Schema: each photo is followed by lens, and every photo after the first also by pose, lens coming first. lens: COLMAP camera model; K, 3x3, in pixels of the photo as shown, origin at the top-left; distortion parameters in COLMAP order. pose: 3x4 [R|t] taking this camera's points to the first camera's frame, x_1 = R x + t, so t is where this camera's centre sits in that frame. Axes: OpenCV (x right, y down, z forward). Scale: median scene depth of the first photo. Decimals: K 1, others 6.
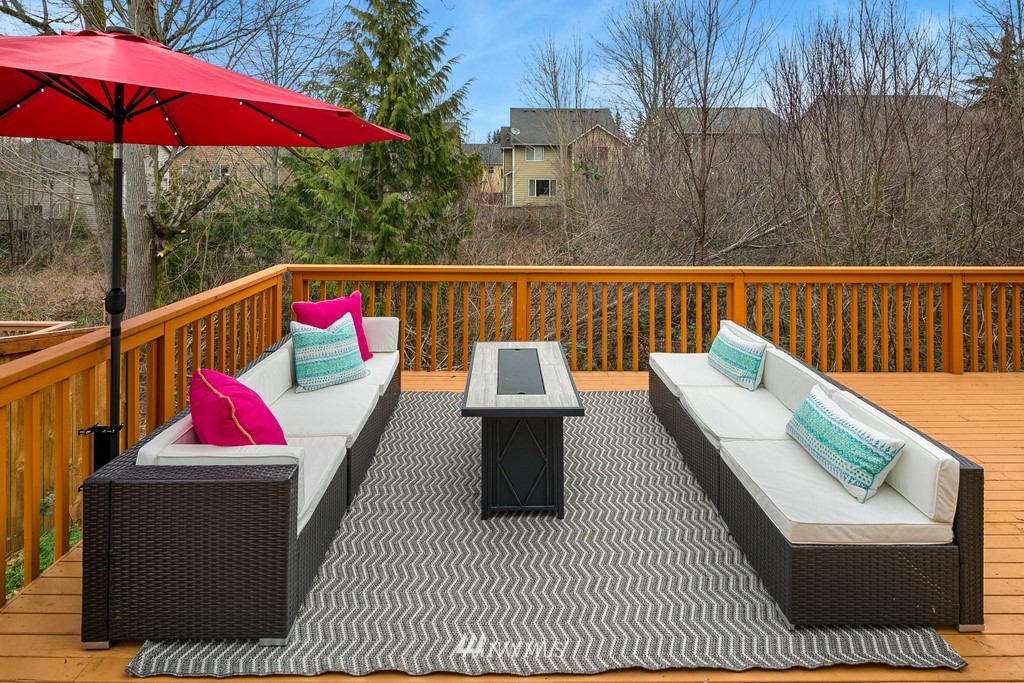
lens RADIAL K [[506.8, 0, 510.2], [0, 506.8, 188.9], [0, 0, 1]] dist [-0.001298, -0.000898]
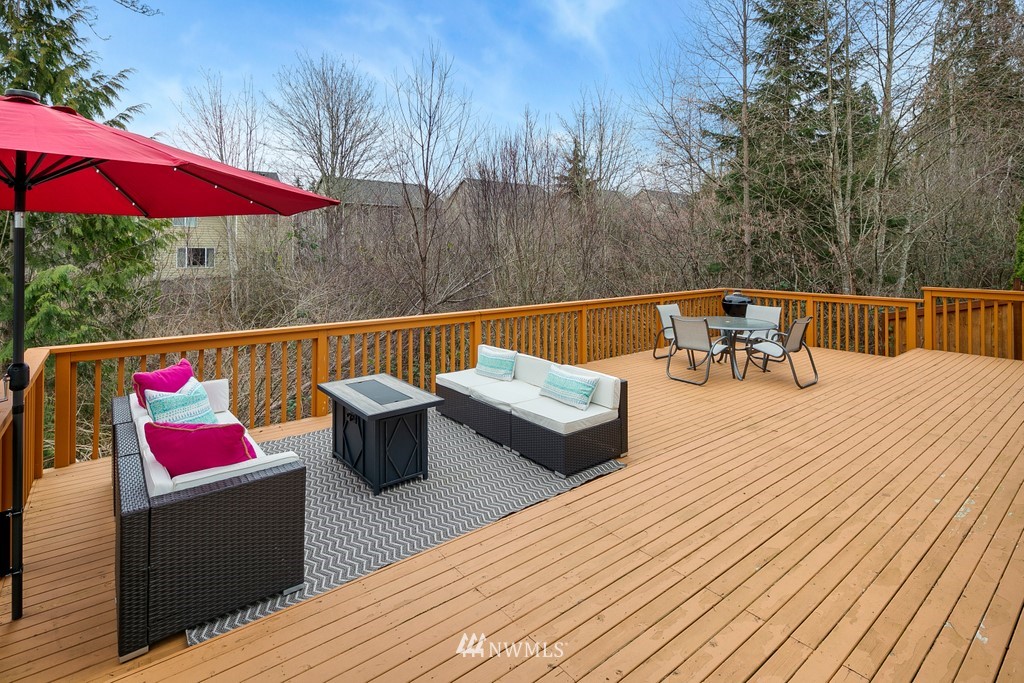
lens RADIAL K [[505.6, 0, 514.8], [0, 505.6, 265.5], [0, 0, 1]] dist [-0.000004, 0.000013]
pose [[0.784856, -0.019111, 0.619383, -0.433110], [0.008113, 0.999756, 0.020566, -0.000491], [-0.619625, -0.011117, 0.784820, -0.225880]]
